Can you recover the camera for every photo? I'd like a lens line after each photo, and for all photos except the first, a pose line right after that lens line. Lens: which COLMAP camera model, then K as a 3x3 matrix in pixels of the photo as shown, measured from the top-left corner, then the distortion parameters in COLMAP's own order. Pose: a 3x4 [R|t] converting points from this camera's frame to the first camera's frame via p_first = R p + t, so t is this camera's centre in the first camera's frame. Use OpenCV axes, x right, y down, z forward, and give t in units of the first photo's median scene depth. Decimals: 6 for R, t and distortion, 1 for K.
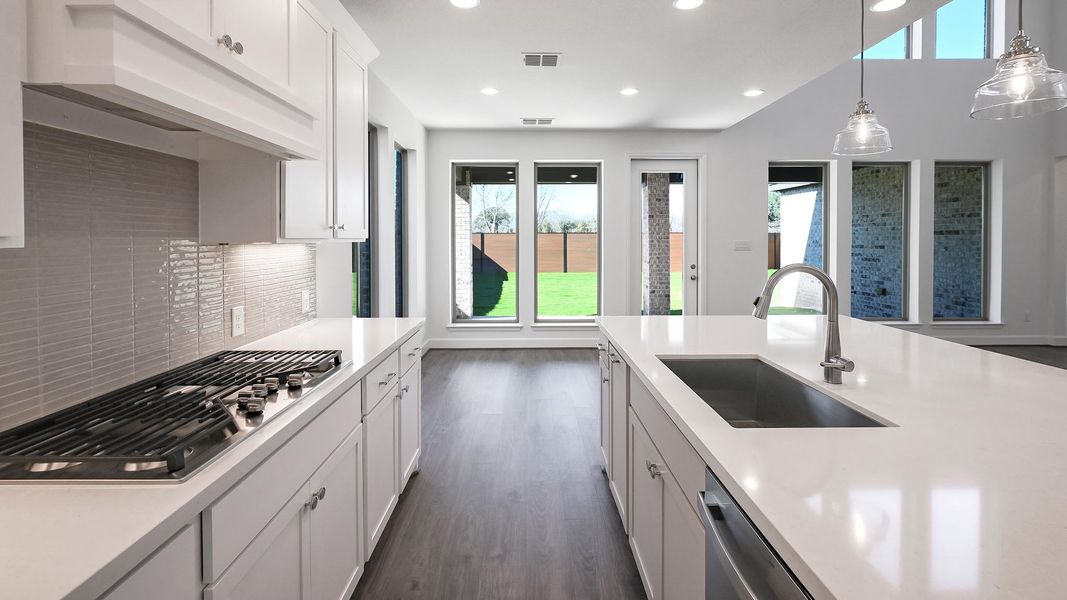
lens RADIAL K [[463.6, 0, 530.6], [0, 463.6, 242.9], [0, 0, 1]] dist [0.000165, 0.000049]
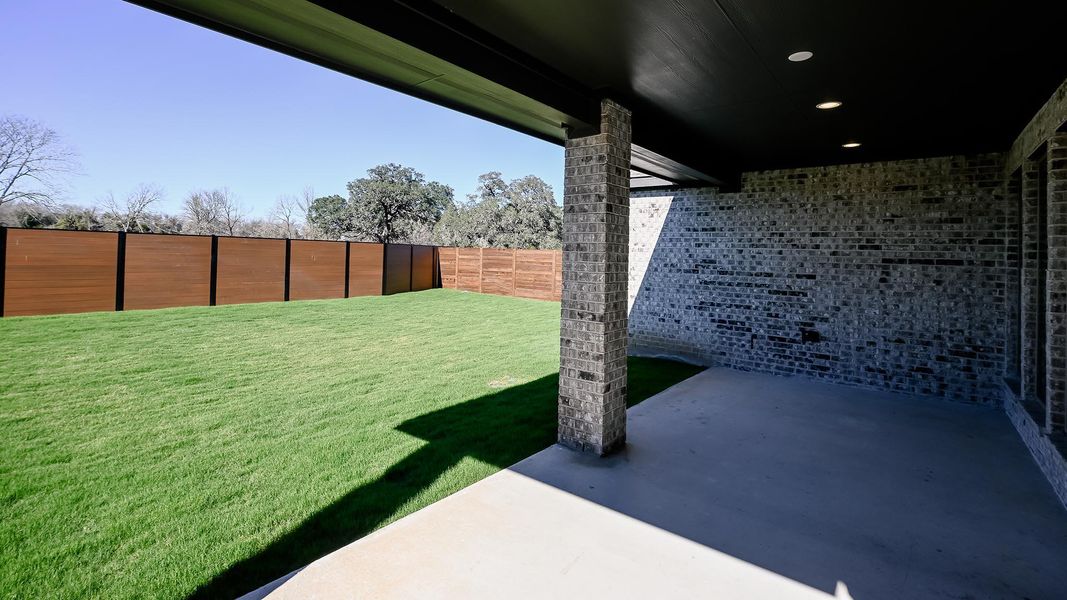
lens RADIAL K [[477.8, 0, 530.6], [0, 477.8, 248.1], [0, 0, 1]] dist [-0.000190, -0.000012]
pose [[0.628191, 0.030274, 0.777470, -0.129046], [-0.023978, 0.999521, -0.019547, -0.011387], [-0.777690, -0.006363, 0.628616, 0.849685]]
